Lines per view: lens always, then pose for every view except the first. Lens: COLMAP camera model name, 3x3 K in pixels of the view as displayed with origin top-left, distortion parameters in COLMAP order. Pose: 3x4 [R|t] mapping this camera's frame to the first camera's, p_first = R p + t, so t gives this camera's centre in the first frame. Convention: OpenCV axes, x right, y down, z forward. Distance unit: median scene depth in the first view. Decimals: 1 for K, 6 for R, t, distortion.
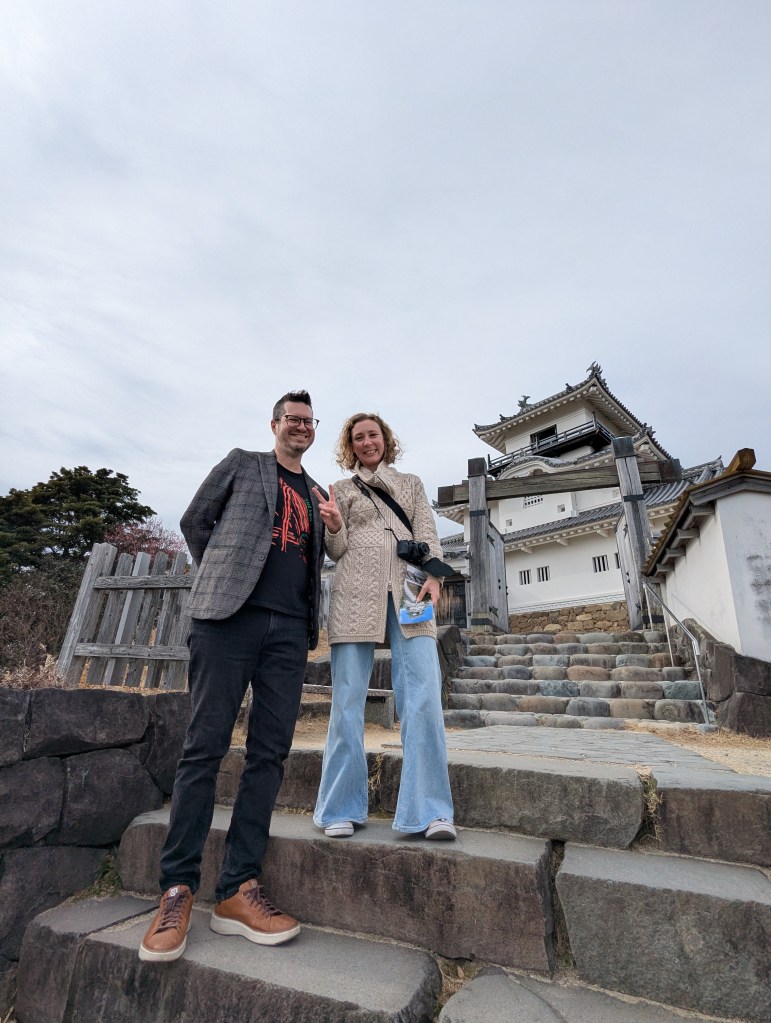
lens RADIAL K [[419.1, 0, 385.5], [0, 419.1, 511.5], [0, 0, 1]] dist [0.000514, 0.000016]
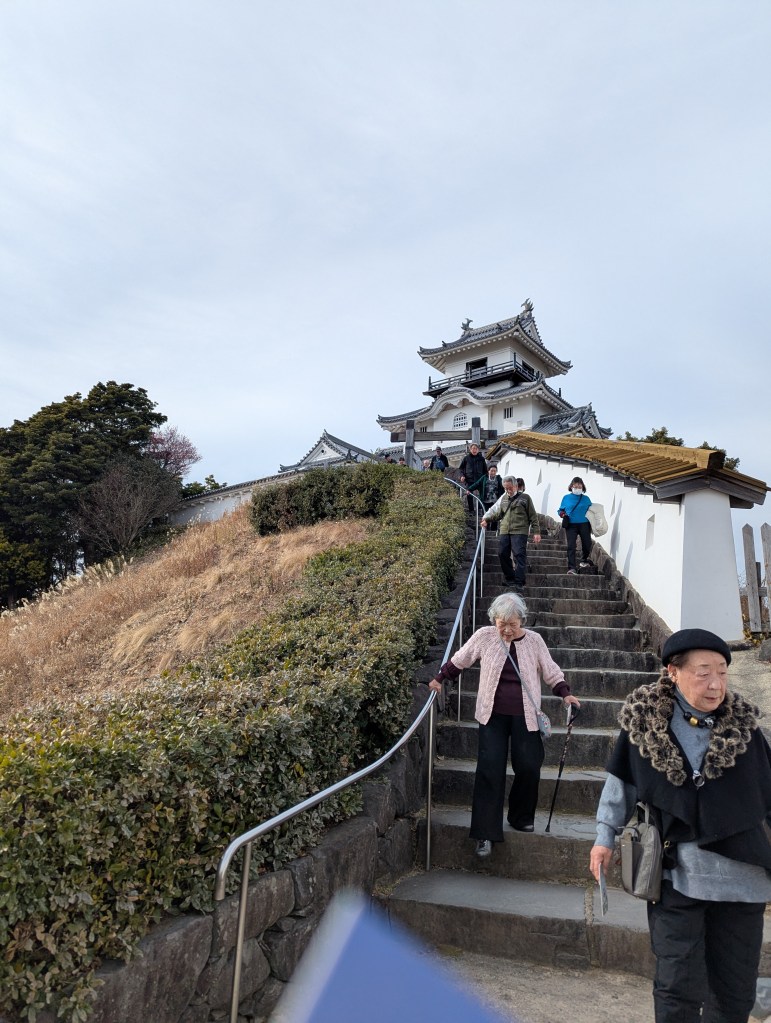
lens RADIAL K [[419.1, 0, 385.5], [0, 419.1, 511.5], [0, 0, 1]] dist [0.000514, 0.000016]
pose [[0.988198, 0.032818, 0.149626, -0.036767], [-0.065155, 0.974069, 0.216667, -0.023429], [-0.138635, -0.223859, 0.964711, -0.194262]]
